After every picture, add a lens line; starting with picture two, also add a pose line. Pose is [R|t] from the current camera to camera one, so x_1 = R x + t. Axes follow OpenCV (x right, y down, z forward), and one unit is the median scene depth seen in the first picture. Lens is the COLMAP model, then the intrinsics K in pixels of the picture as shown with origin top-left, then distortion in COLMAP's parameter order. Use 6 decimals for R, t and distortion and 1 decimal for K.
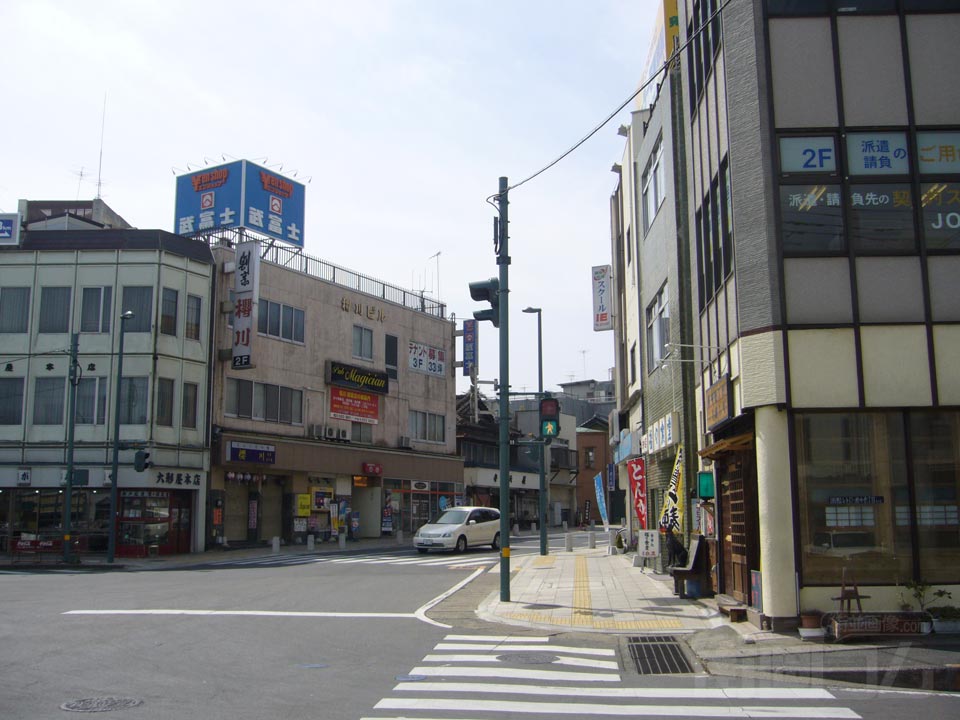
lens RADIAL K [[1020.7, 0, 480.8], [0, 1020.7, 358.6], [0, 0, 1]] dist [-0.075875, 0.000000]
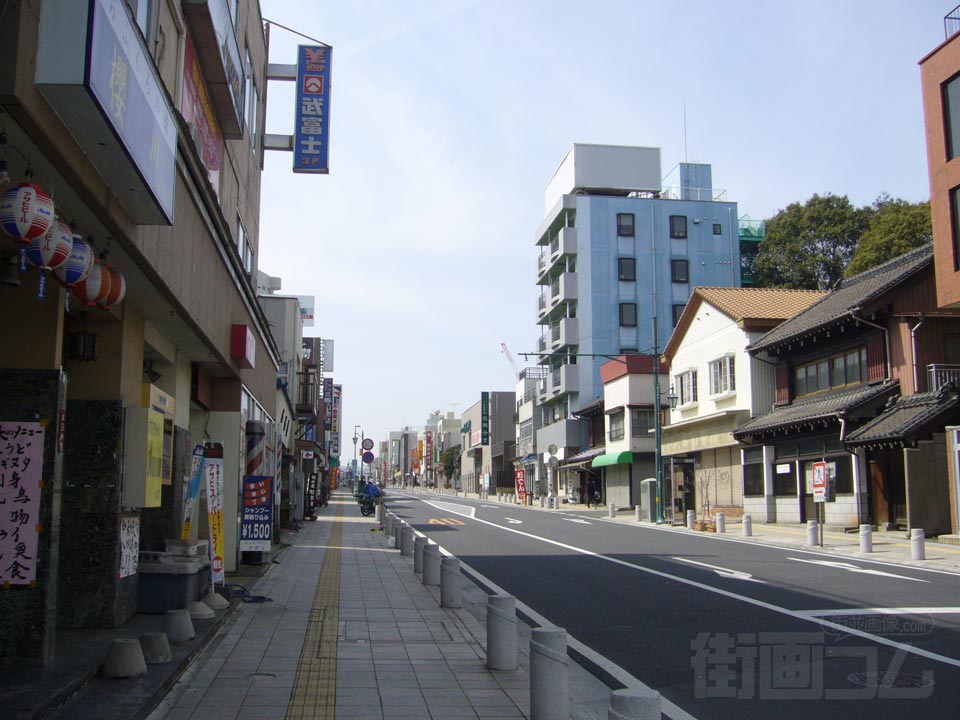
lens RADIAL K [[1020.7, 0, 482.1], [0, 1020.7, 362.6], [0, 0, 1]] dist [-0.075875, 0.000000]
pose [[0.800479, 0.086318, 0.593113, -0.172327], [-0.099981, 0.994941, -0.009862, 0.080850], [-0.590963, -0.051405, 0.805059, 0.535375]]
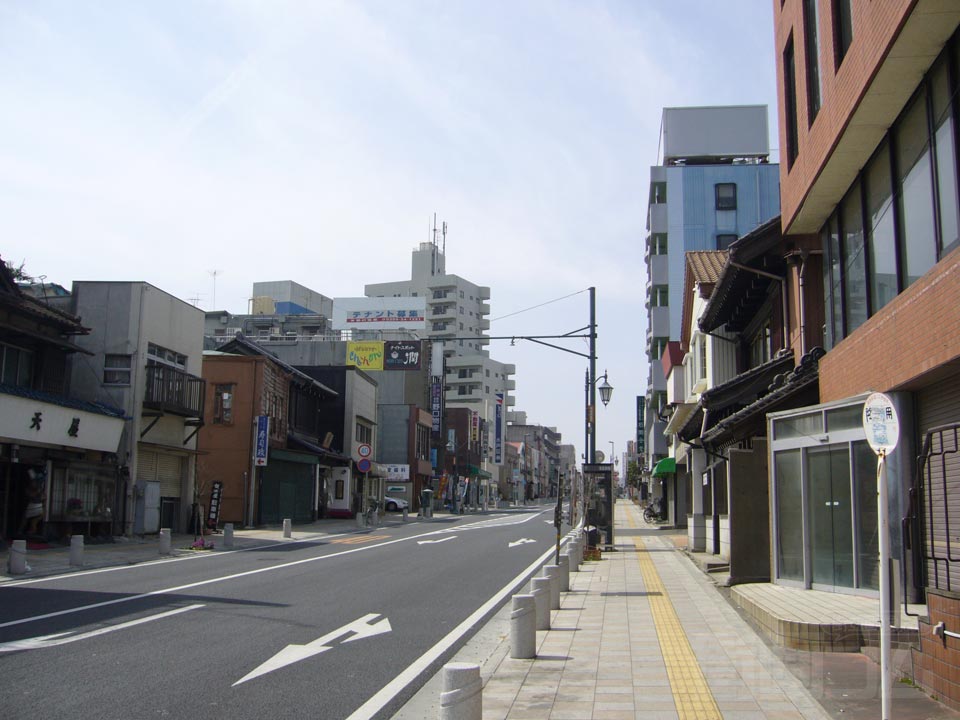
lens RADIAL K [[1020.7, 0, 478.4], [0, 1020.7, 357.2], [0, 0, 1]] dist [-0.075875, 0.000000]
pose [[0.930945, 0.072812, 0.357826, 0.045408], [-0.076997, 0.997028, -0.002558, 0.075860], [-0.356949, -0.025170, 0.933785, 0.532278]]
